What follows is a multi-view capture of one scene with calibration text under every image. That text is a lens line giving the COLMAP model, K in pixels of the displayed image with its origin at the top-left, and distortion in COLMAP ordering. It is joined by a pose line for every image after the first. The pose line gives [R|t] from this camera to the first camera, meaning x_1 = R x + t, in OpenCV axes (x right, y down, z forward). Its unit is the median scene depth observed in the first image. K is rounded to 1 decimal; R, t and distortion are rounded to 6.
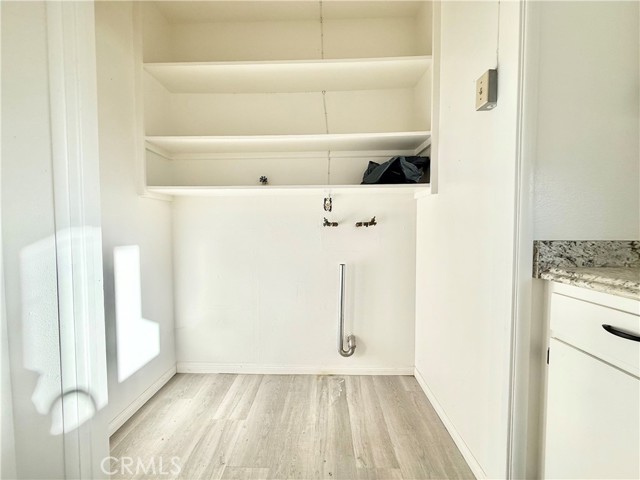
lens RADIAL K [[256.2, 0, 320.1], [0, 256.2, 239.9], [0, 0, 1]] dist [0.000642, -0.000036]
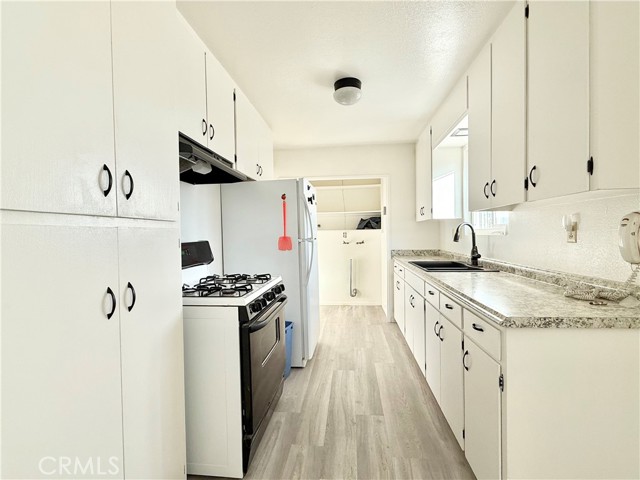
lens RADIAL K [[298.5, 0, 321.3], [0, 298.5, 238.7], [0, 0, 1]] dist [-0.000688, -0.000044]
pose [[0.998903, -0.008348, -0.046068, -0.064876], [0.007149, 0.999633, -0.026127, -0.029854], [0.046269, 0.025769, 0.998597, -1.928435]]
